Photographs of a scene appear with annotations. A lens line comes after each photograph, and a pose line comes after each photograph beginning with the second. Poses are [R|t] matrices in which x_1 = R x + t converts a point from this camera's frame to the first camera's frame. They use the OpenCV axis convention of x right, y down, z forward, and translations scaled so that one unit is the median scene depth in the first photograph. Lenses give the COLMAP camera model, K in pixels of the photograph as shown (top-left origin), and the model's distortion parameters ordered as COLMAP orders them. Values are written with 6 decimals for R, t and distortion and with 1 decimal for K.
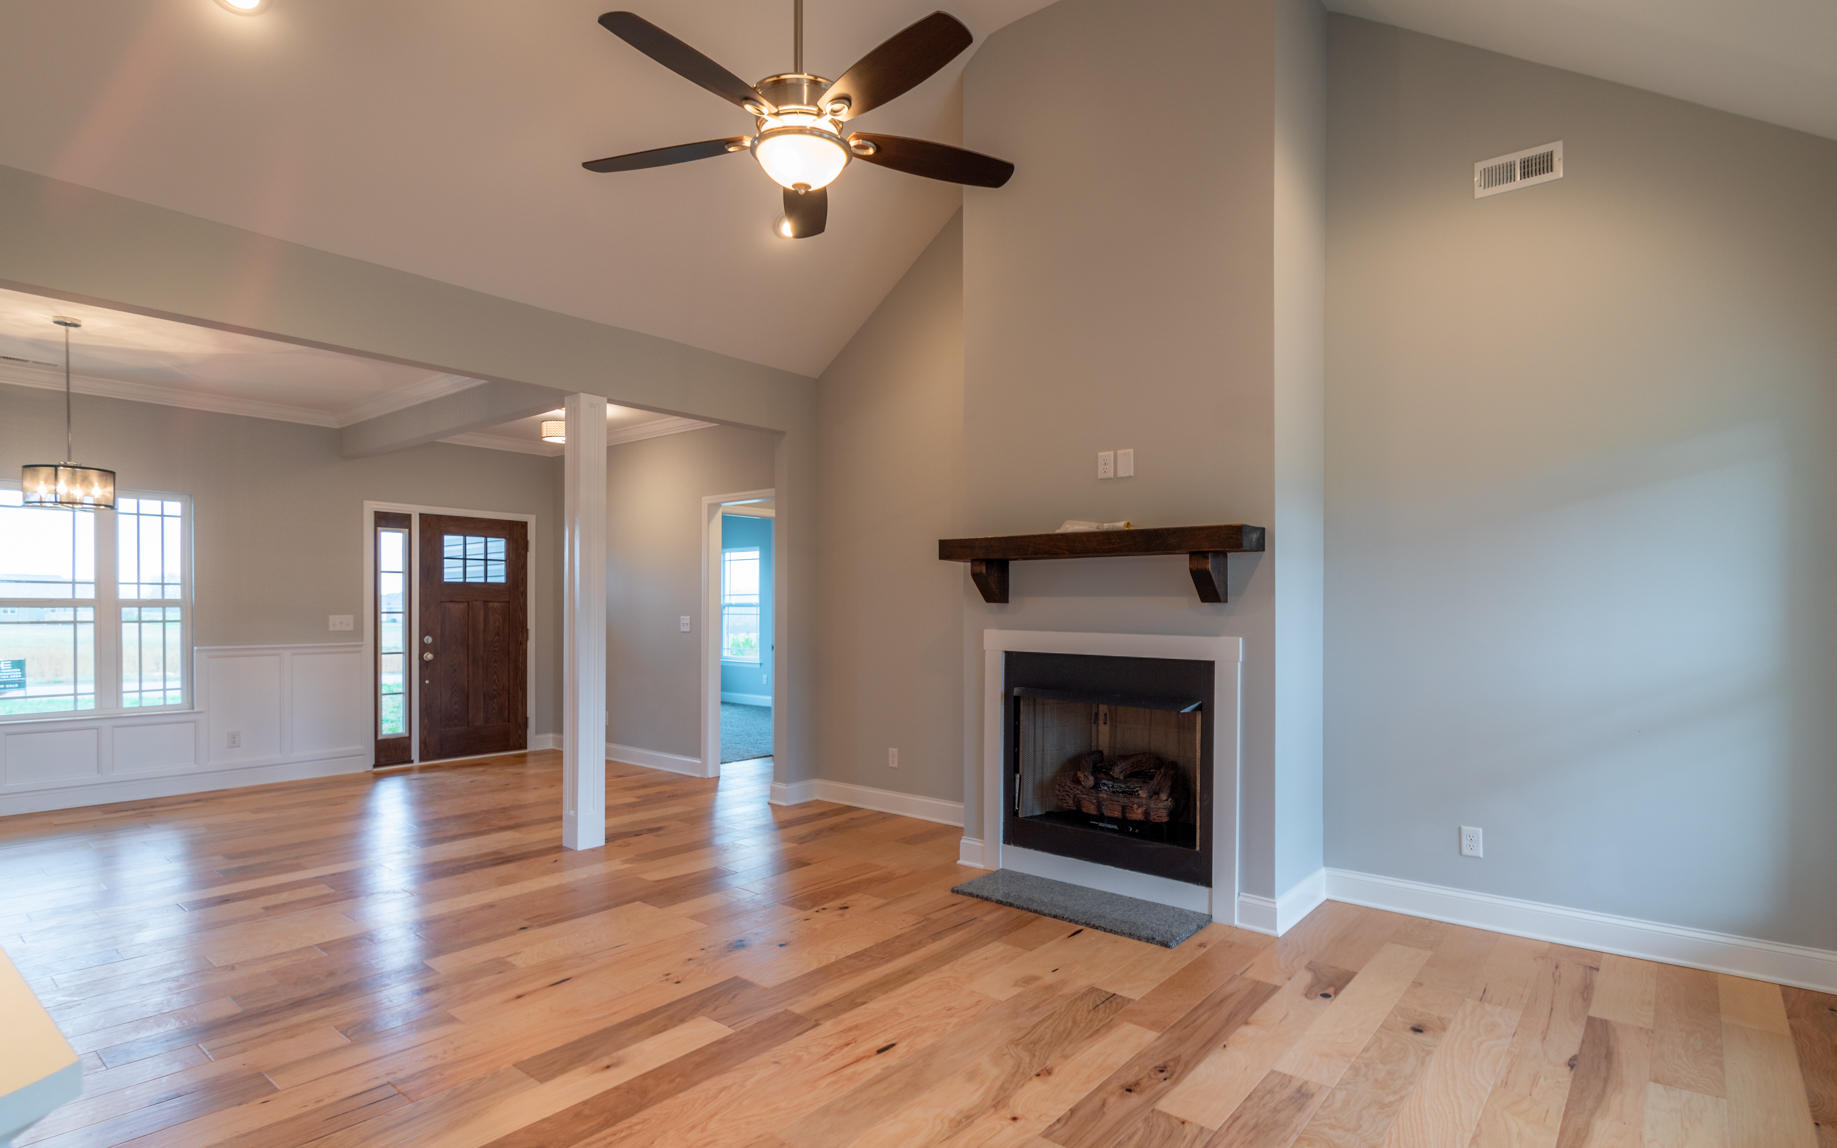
lens RADIAL K [[923.0, 0, 925.3], [0, 923.0, 606.1], [0, 0, 1]] dist [0.001976, 0.000441]
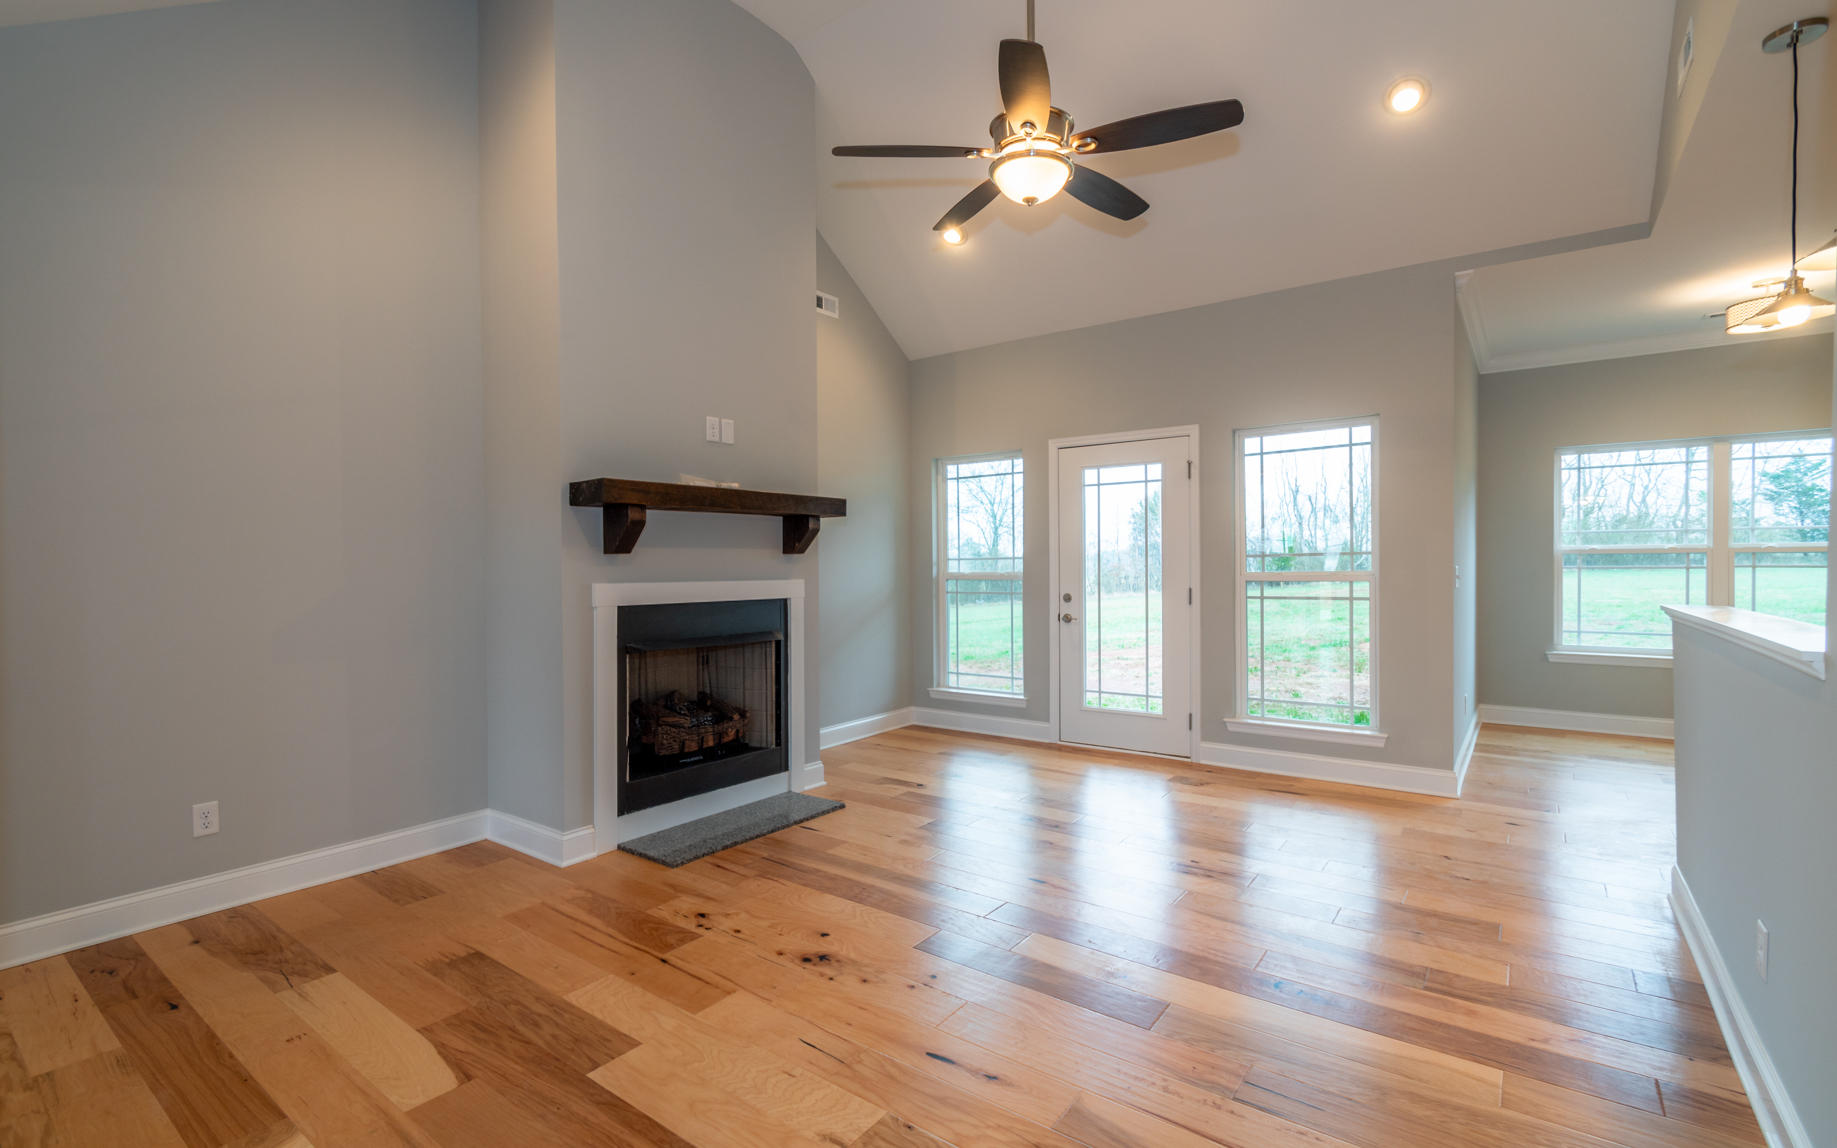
lens RADIAL K [[820.5, 0, 918.5], [0, 820.5, 574.0], [0, 0, 1]] dist [-0.000065, 0.000099]
pose [[-0.046490, -0.012906, 0.998835, -2.349061], [0.010519, 0.999855, 0.013408, 0.029884], [-0.998863, 0.011130, -0.046348, 2.353005]]
